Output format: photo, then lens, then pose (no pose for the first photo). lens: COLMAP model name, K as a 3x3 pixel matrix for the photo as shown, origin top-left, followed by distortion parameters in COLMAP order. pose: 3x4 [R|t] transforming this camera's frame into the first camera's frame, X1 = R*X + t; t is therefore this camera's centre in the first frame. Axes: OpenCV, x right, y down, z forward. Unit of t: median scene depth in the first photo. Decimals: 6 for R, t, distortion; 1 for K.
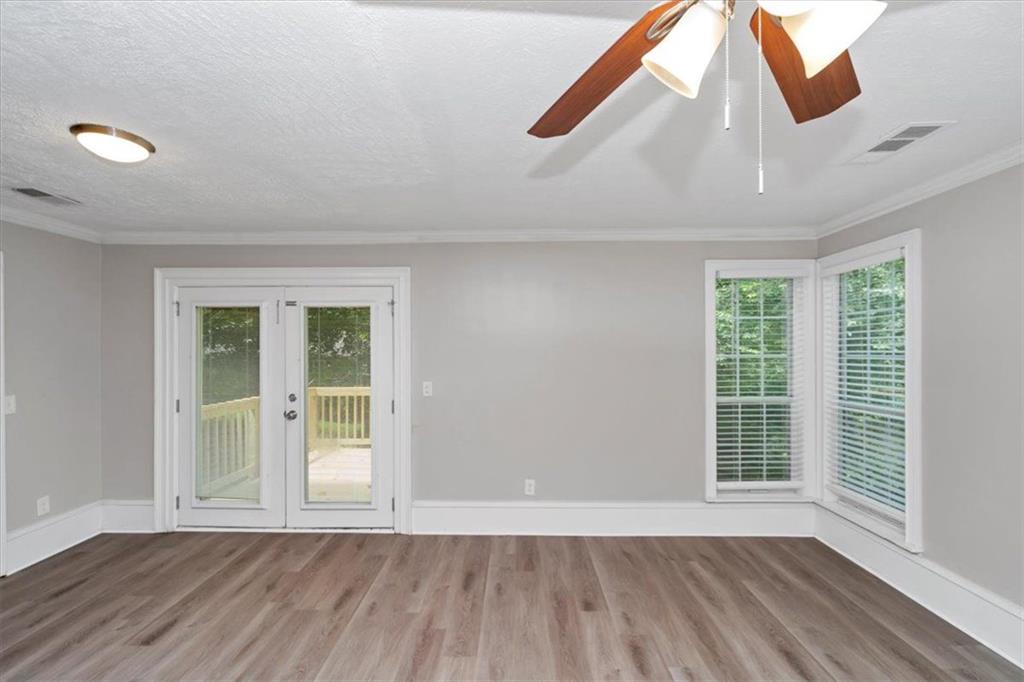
lens RADIAL K [[432.2, 0, 508.8], [0, 432.2, 347.1], [0, 0, 1]] dist [-0.000088, -0.000046]
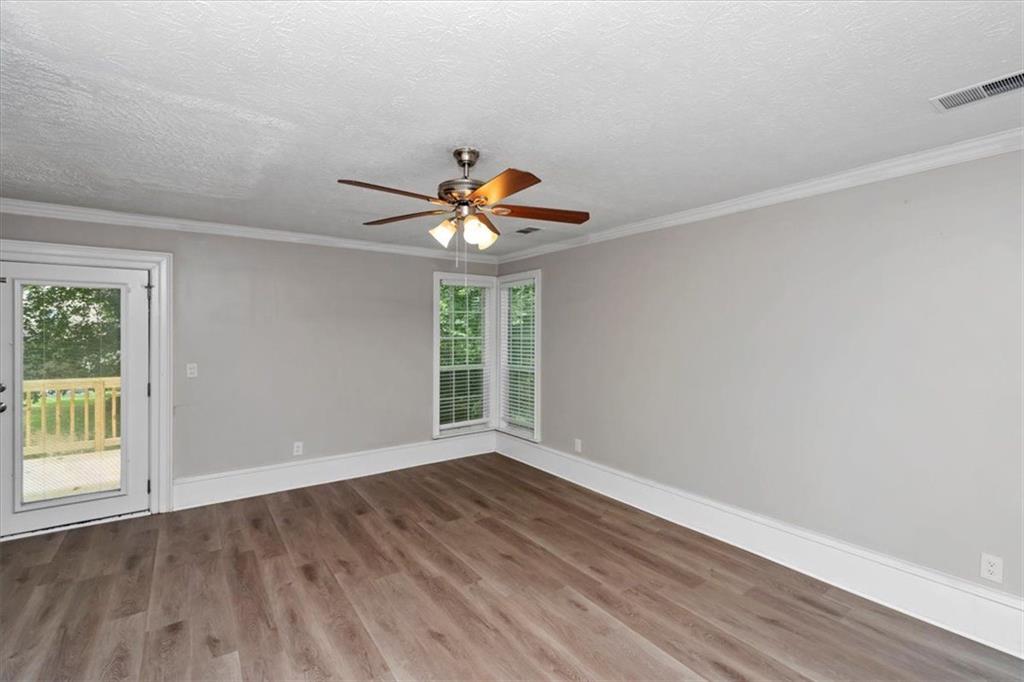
lens RADIAL K [[432.2, 0, 512.7], [0, 432.2, 335.7], [0, 0, 1]] dist [-0.000088, -0.000046]
pose [[0.806795, -0.001800, 0.590829, -0.190423], [-0.005854, 0.999922, 0.011041, -0.004505], [-0.590803, -0.012367, 0.806721, -0.332488]]
